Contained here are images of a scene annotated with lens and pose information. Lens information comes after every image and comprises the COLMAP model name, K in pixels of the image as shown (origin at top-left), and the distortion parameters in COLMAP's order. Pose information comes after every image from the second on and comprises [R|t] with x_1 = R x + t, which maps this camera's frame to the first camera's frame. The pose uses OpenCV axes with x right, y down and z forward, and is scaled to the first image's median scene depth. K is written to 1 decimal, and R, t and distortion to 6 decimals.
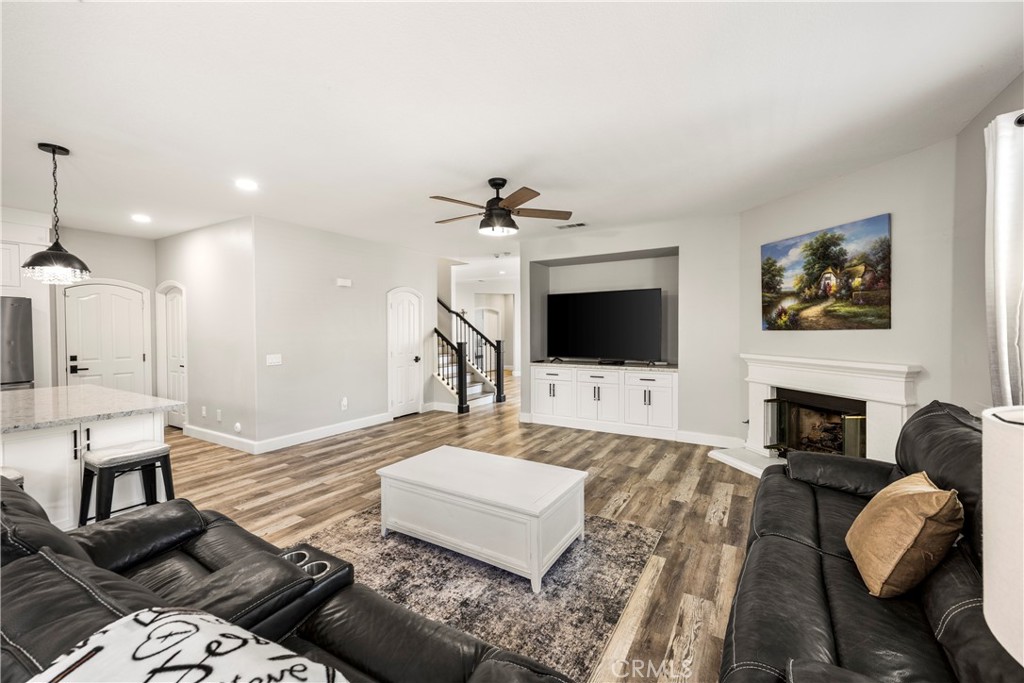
lens RADIAL K [[408.8, 0, 513.9], [0, 408.8, 333.9], [0, 0, 1]] dist [0.008266, 0.000059]
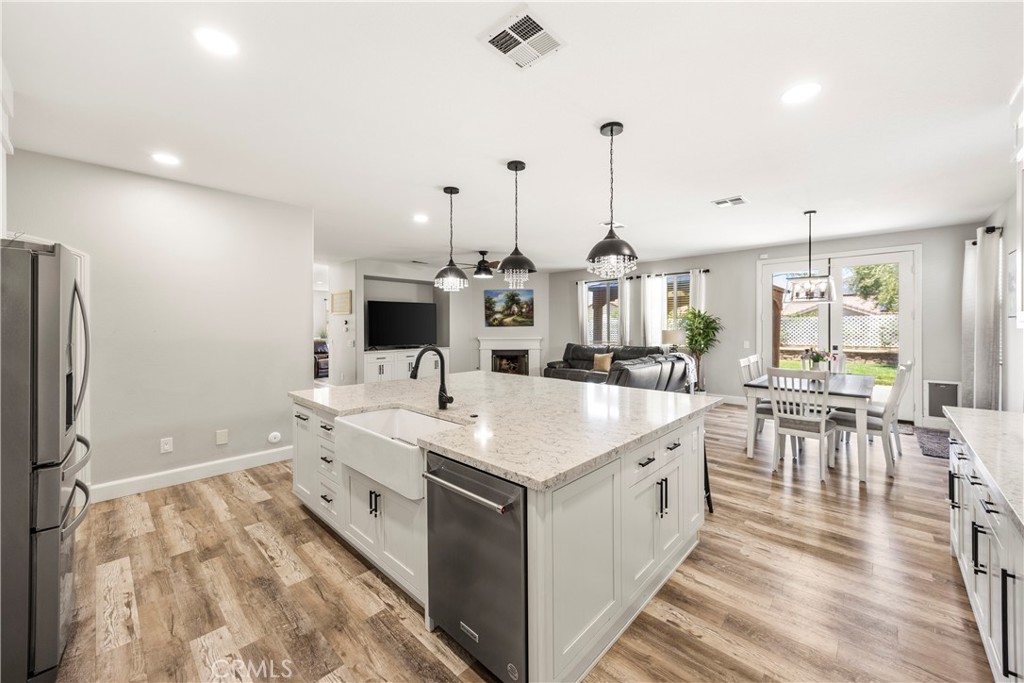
lens RADIAL K [[394.9, 0, 515.3], [0, 394.9, 325.3], [0, 0, 1]] dist [-0.002286, 0.000175]
pose [[0.213002, 0.006669, 0.977029, -1.692243], [0.015351, 0.999830, -0.010171, 0.008994], [-0.976931, 0.017165, 0.212864, 0.390459]]
